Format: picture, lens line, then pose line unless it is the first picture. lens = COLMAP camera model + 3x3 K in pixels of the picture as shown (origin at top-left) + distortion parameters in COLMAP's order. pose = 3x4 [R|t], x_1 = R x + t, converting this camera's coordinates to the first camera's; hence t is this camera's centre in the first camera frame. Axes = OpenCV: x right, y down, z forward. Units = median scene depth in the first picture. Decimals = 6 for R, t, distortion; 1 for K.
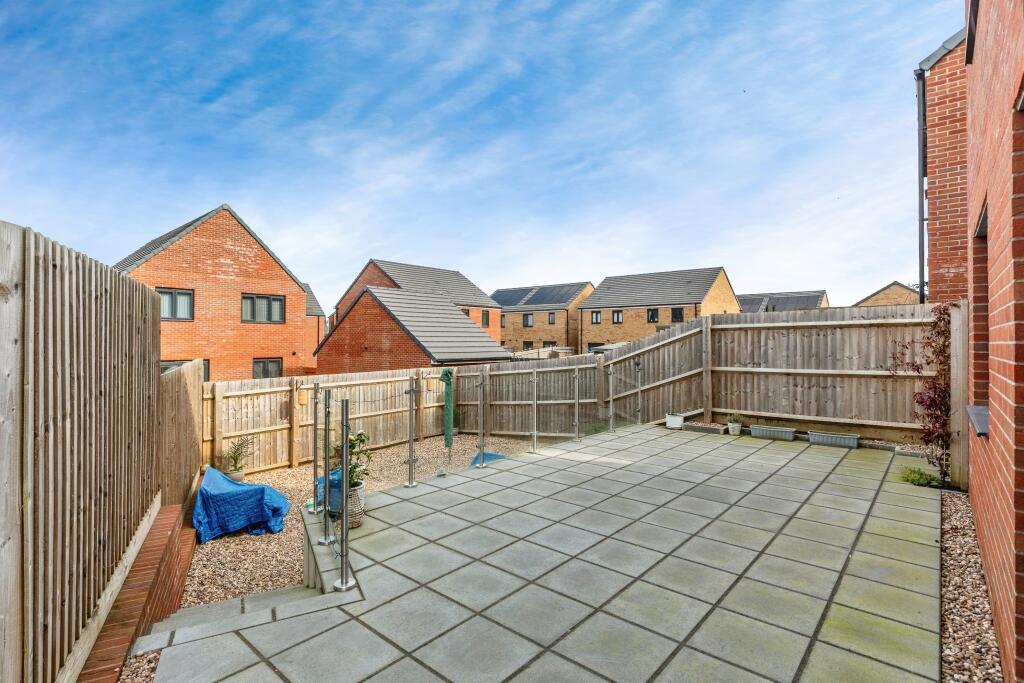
lens RADIAL K [[491.5, 0, 496.6], [0, 491.5, 337.5], [0, 0, 1]] dist [0.001269, -0.000163]
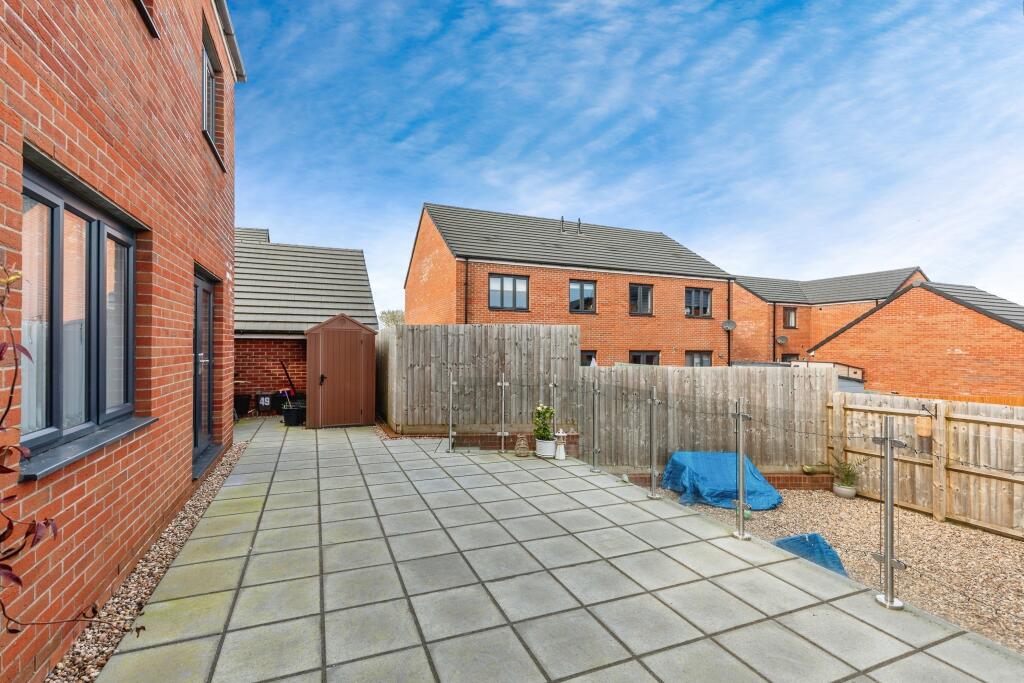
lens RADIAL K [[471.2, 0, 508.0], [0, 471.2, 345.7], [0, 0, 1]] dist [0.008836, -0.001398]
pose [[-0.429438, -0.006907, -0.903070, 0.962299], [-0.004707, 0.999974, -0.005410, 0.008857], [0.903084, 0.001928, -0.429459, 1.327689]]
